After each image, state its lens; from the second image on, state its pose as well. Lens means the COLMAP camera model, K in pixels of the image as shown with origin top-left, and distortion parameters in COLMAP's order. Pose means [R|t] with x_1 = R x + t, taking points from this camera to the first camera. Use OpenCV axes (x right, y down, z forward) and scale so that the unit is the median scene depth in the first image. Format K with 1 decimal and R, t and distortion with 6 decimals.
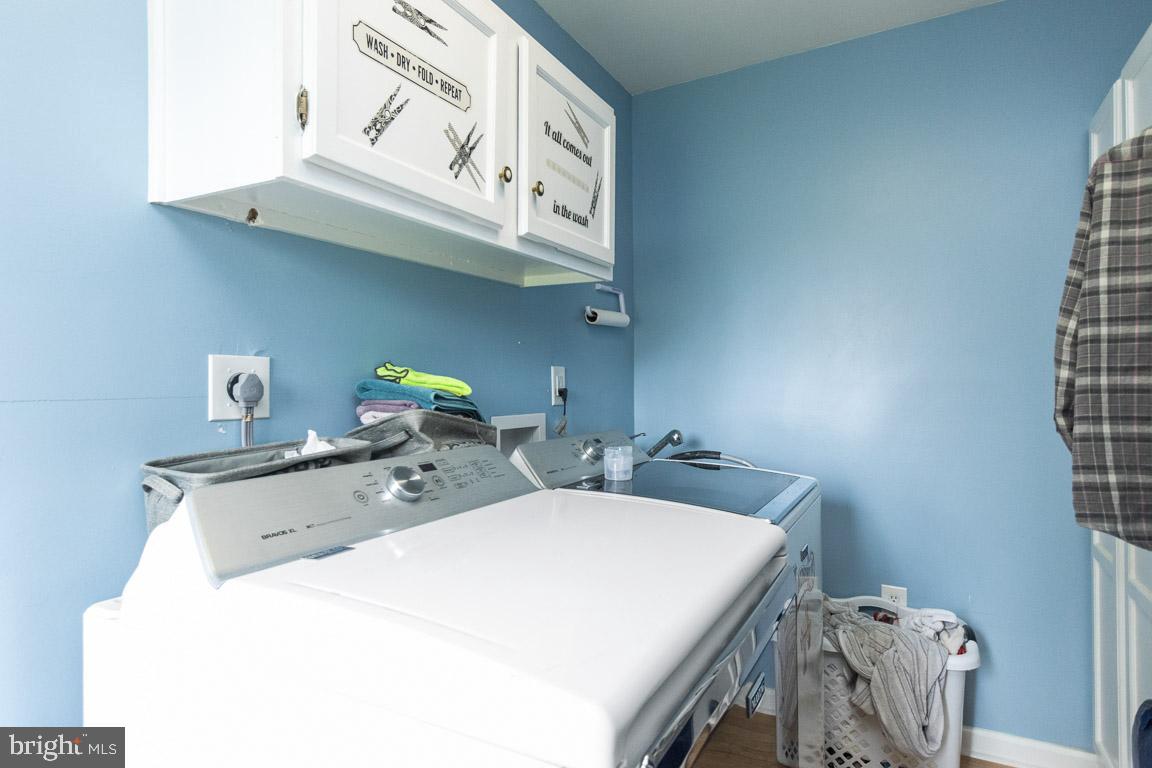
lens RADIAL K [[642.1, 0, 576.9], [0, 642.1, 384.0], [0, 0, 1]] dist [0.008150, -0.003441]
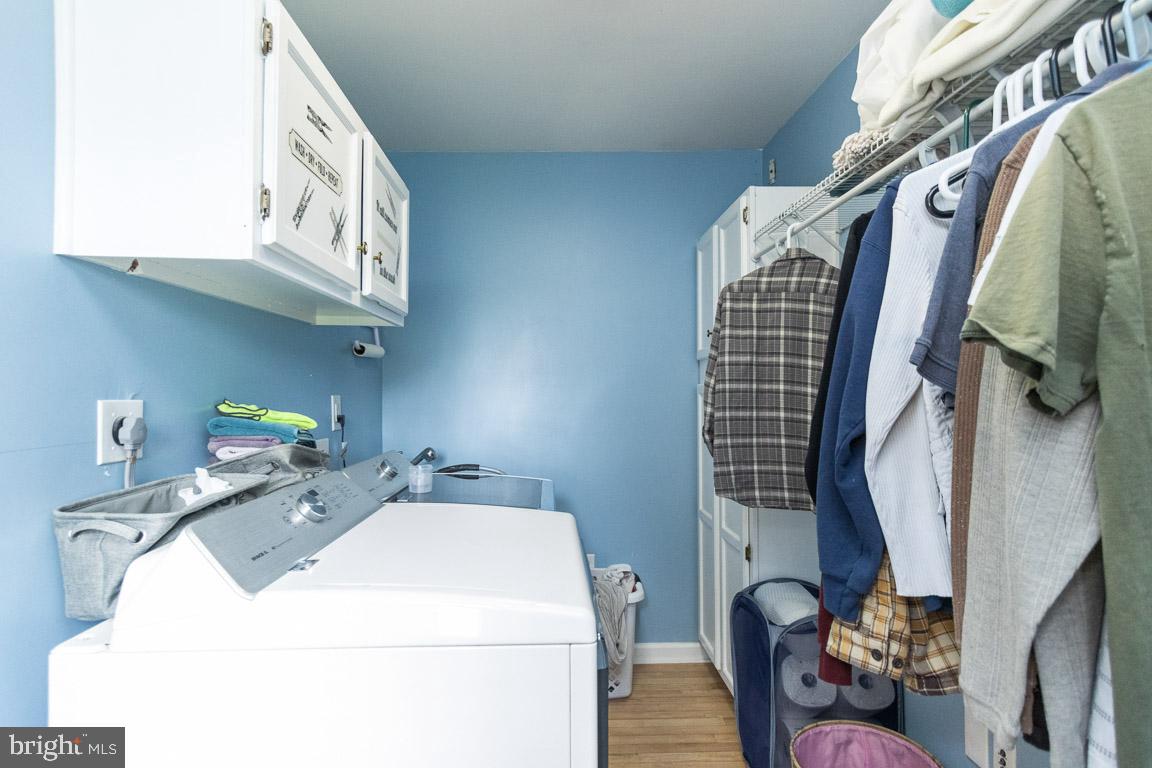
lens RADIAL K [[642.1, 0, 570.5], [0, 642.1, 383.4], [0, 0, 1]] dist [0.008150, -0.003441]
pose [[0.848862, 0.010242, 0.528515, -0.453669], [-0.004887, 0.999922, -0.011529, -0.061818], [-0.528592, 0.007203, 0.848846, -0.261556]]
